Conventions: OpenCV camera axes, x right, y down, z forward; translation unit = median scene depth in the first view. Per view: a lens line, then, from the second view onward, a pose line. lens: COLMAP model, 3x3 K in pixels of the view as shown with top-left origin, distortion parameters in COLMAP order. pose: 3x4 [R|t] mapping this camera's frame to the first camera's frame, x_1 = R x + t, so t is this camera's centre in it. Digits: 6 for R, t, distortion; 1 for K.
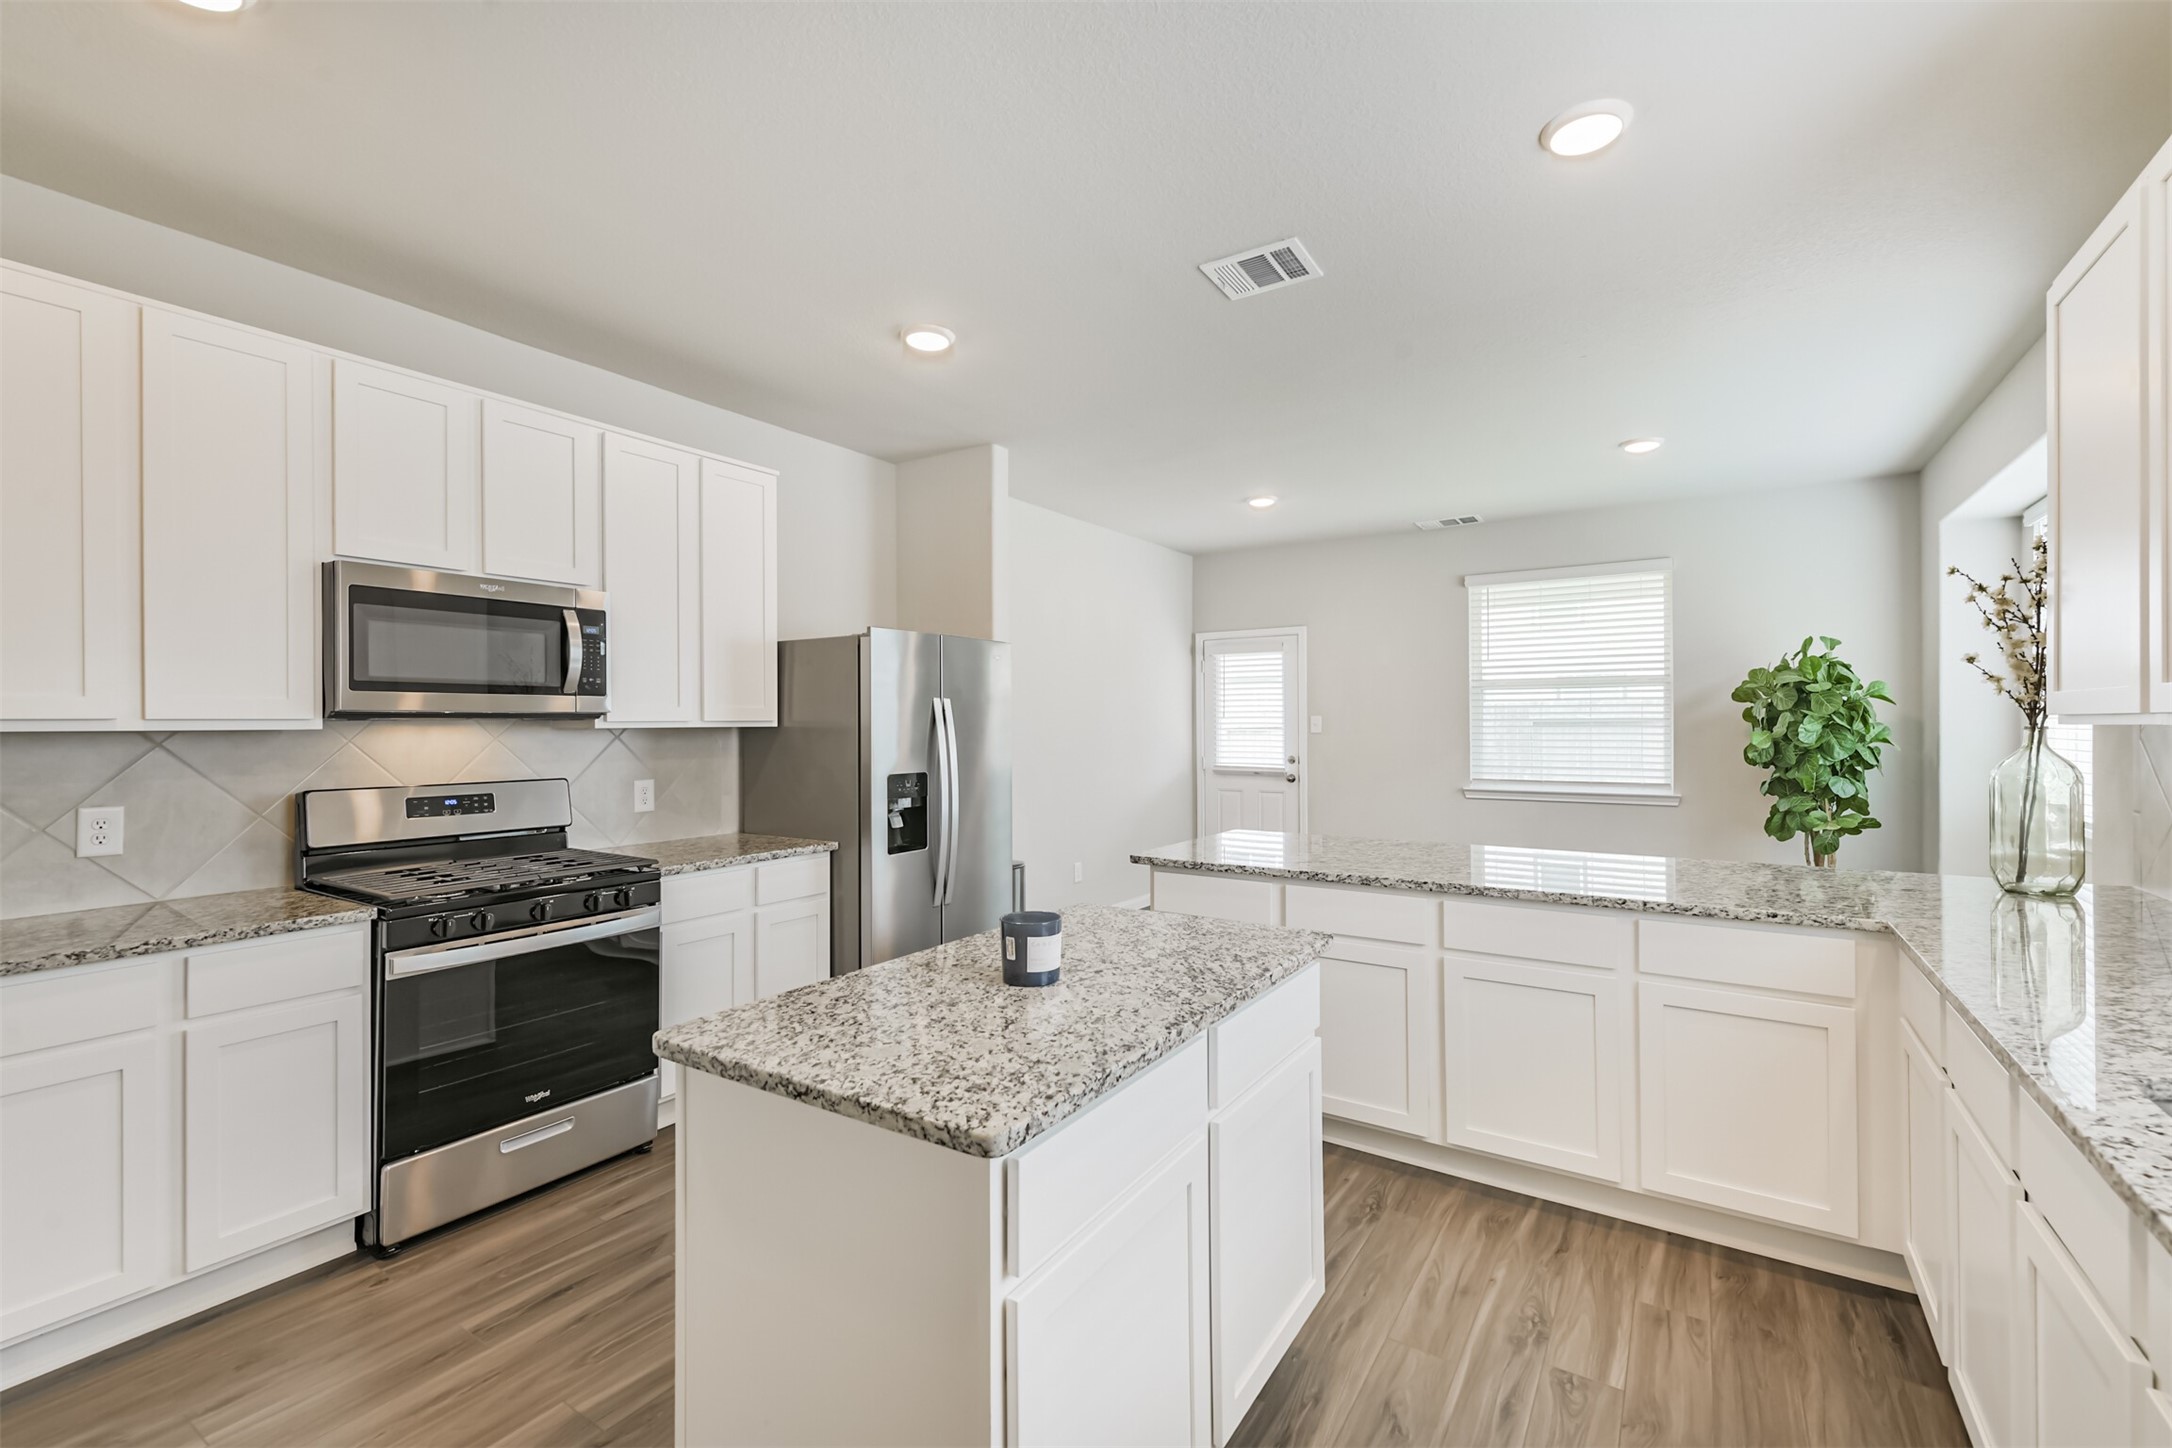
lens RADIAL K [[932.2, 0, 1091.8], [0, 932.2, 721.4], [0, 0, 1]] dist [0.014997, -0.000096]
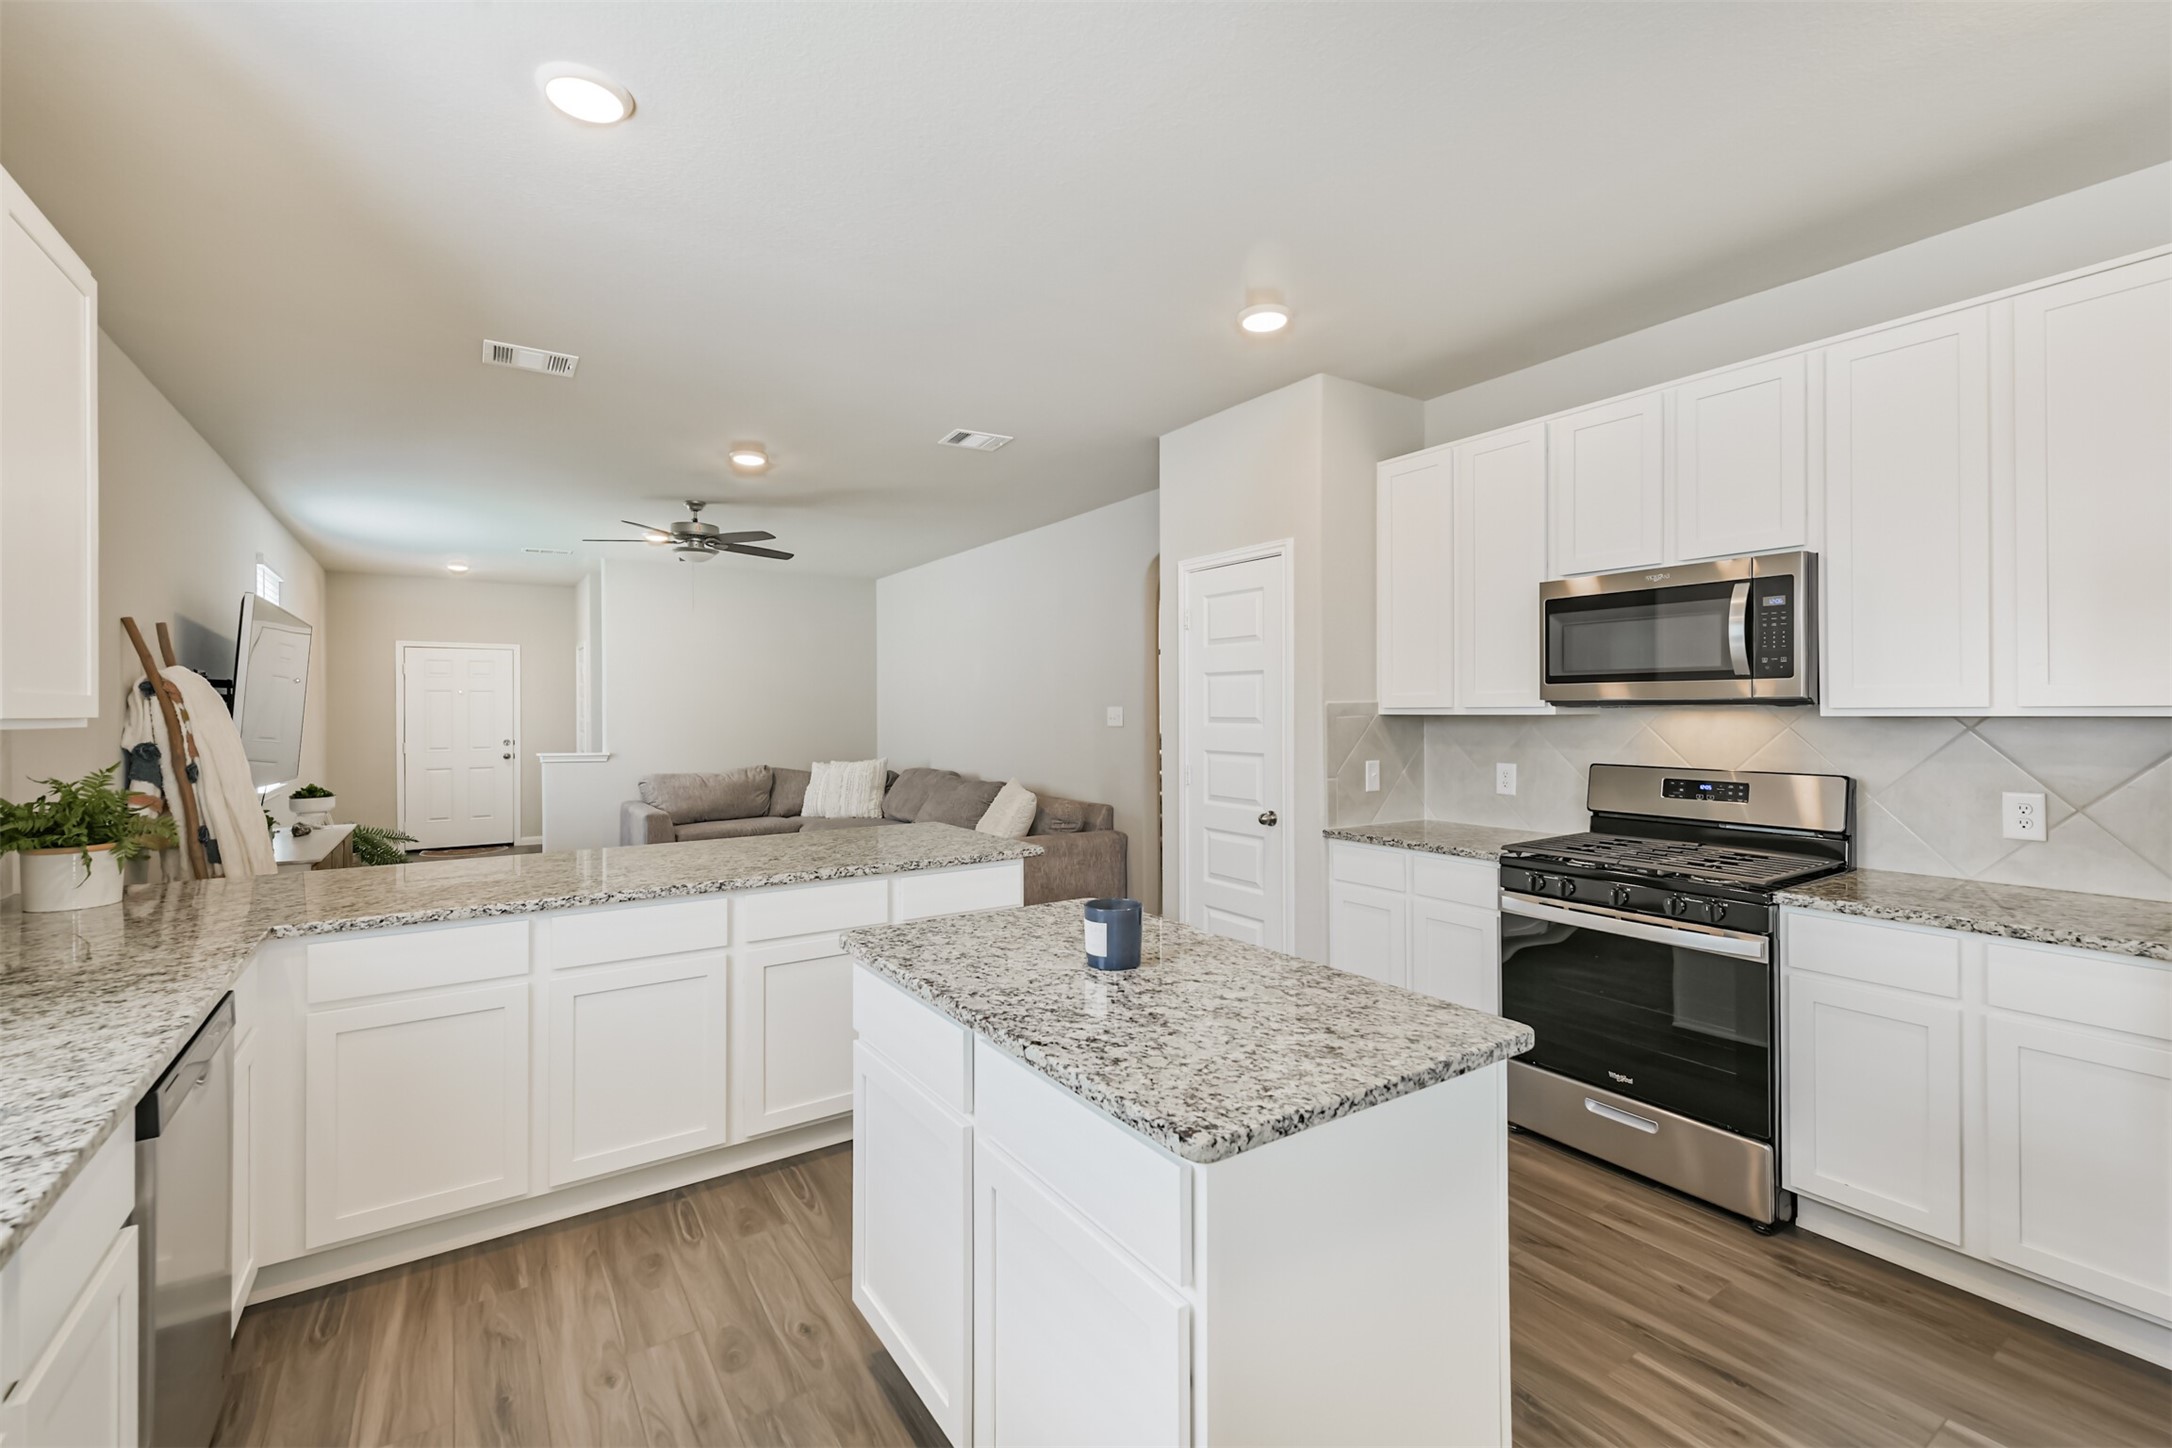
lens RADIAL K [[928.9, 0, 1087.4], [0, 928.9, 710.5], [0, 0, 1]] dist [0.019300, -0.000235]
pose [[-0.387993, 0.007139, -0.921635, 0.493277], [0.007195, 0.999963, 0.004716, -0.006340], [0.921634, -0.004801, -0.388030, 0.752133]]
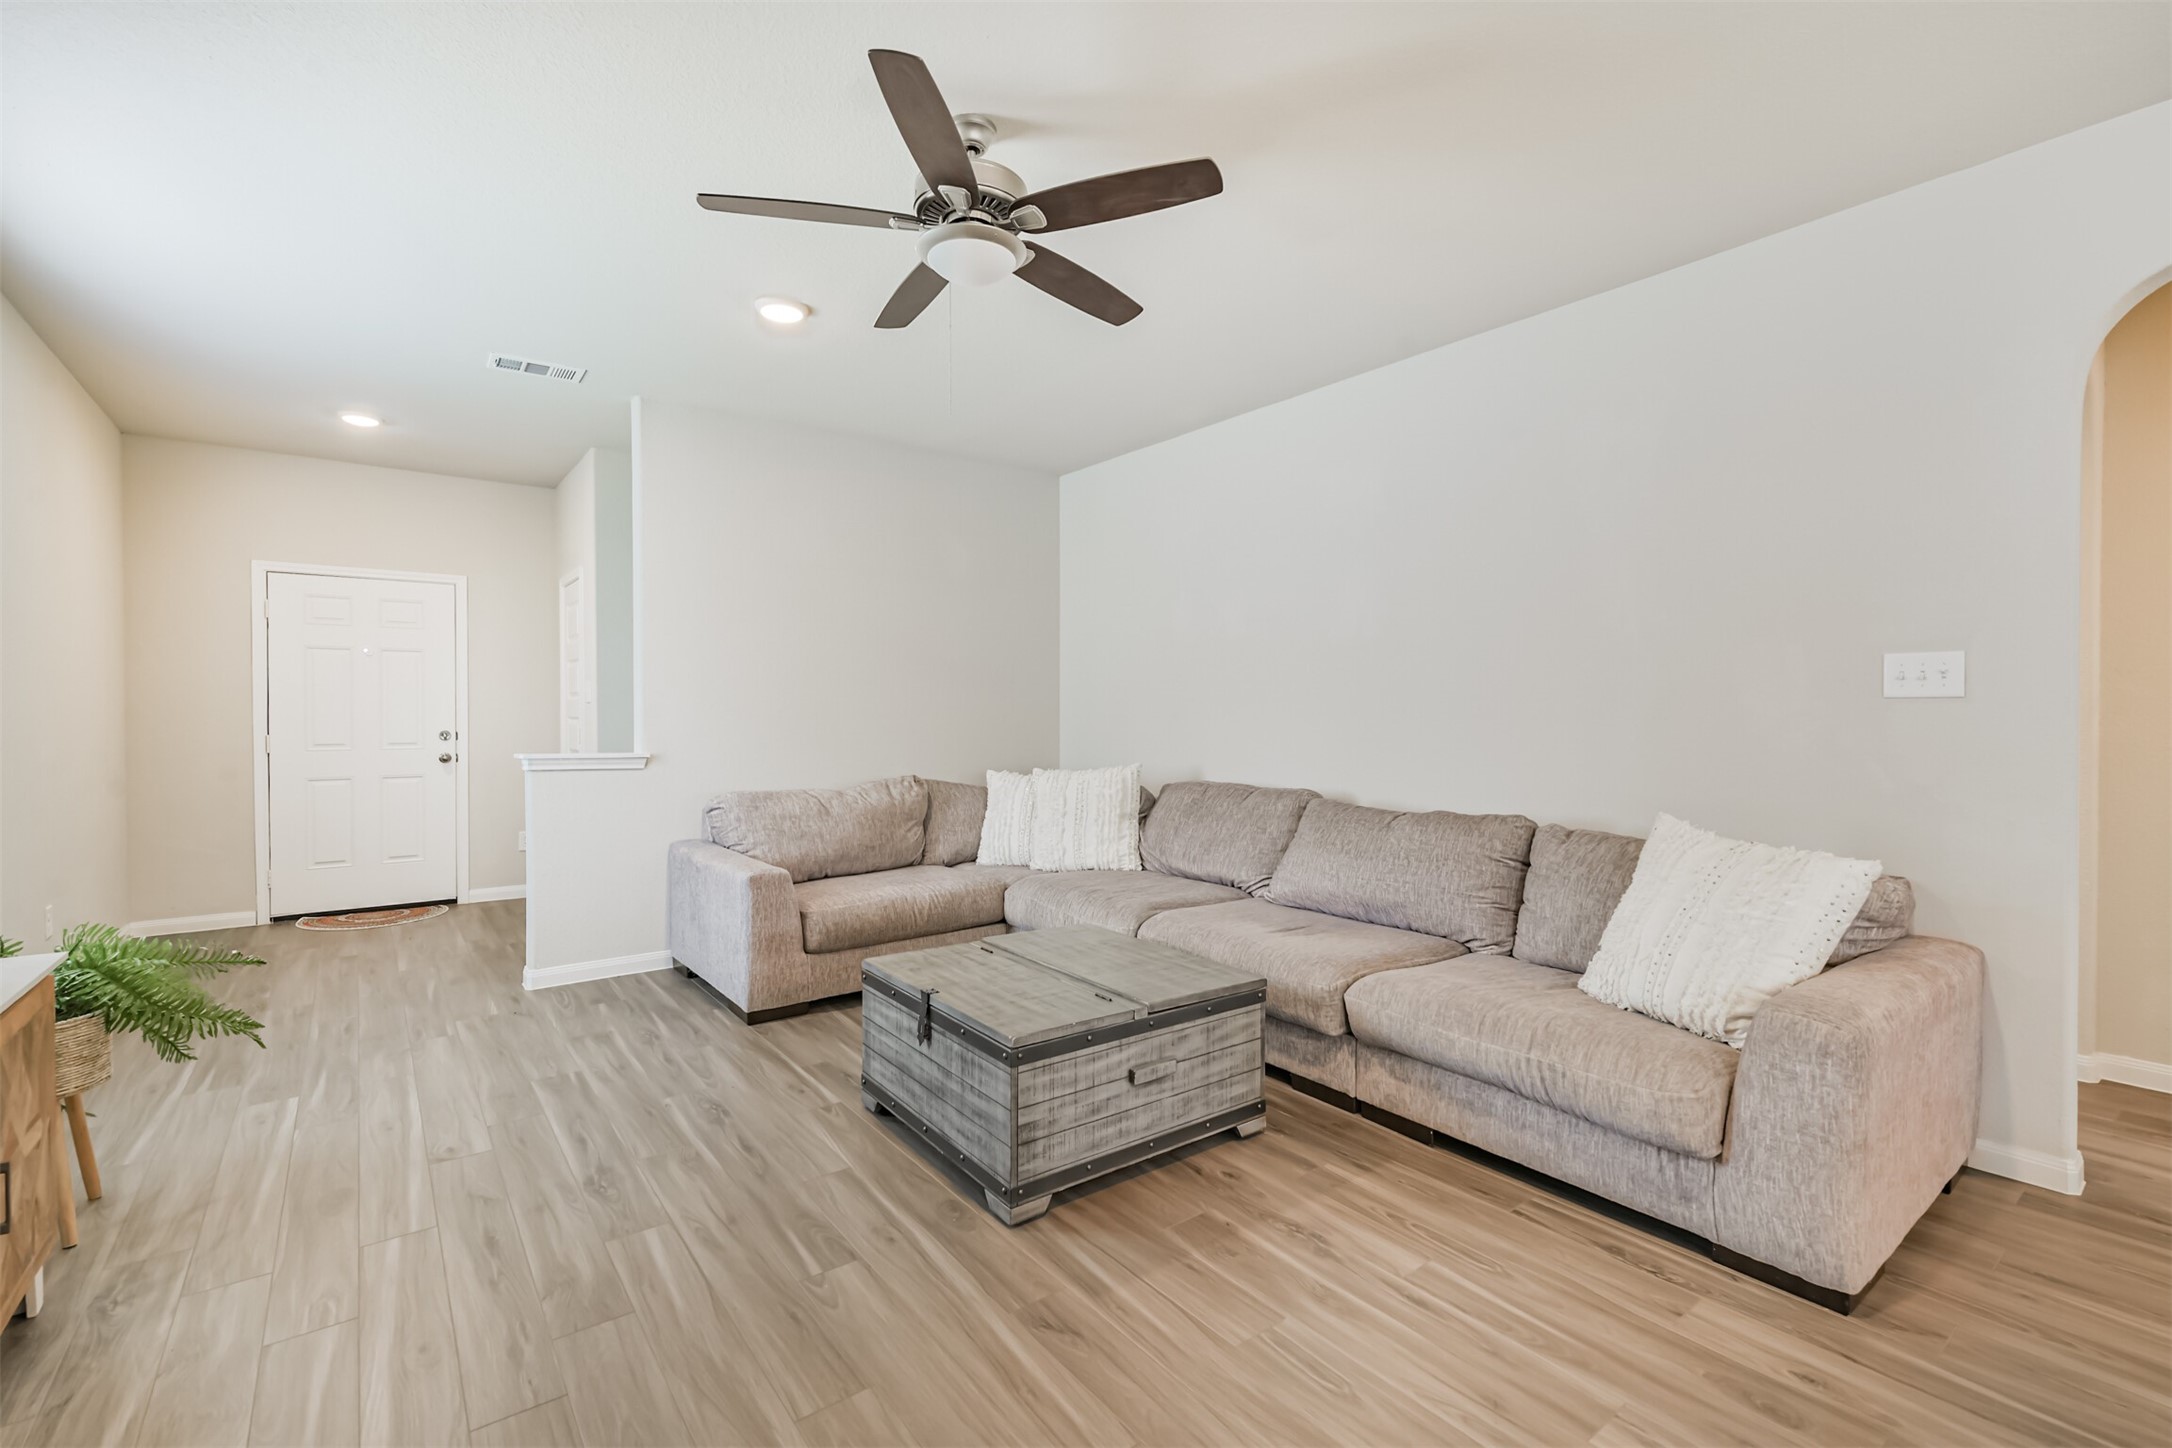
lens RADIAL K [[938.1, 0, 1086.0], [0, 938.1, 724.0], [0, 0, 1]] dist [0.023291, -0.009578]
pose [[-0.332119, 0.017669, -0.943072, -0.243308], [0.000950, 0.999830, 0.018398, 0.043159], [0.943237, 0.005214, -0.332079, -0.367700]]
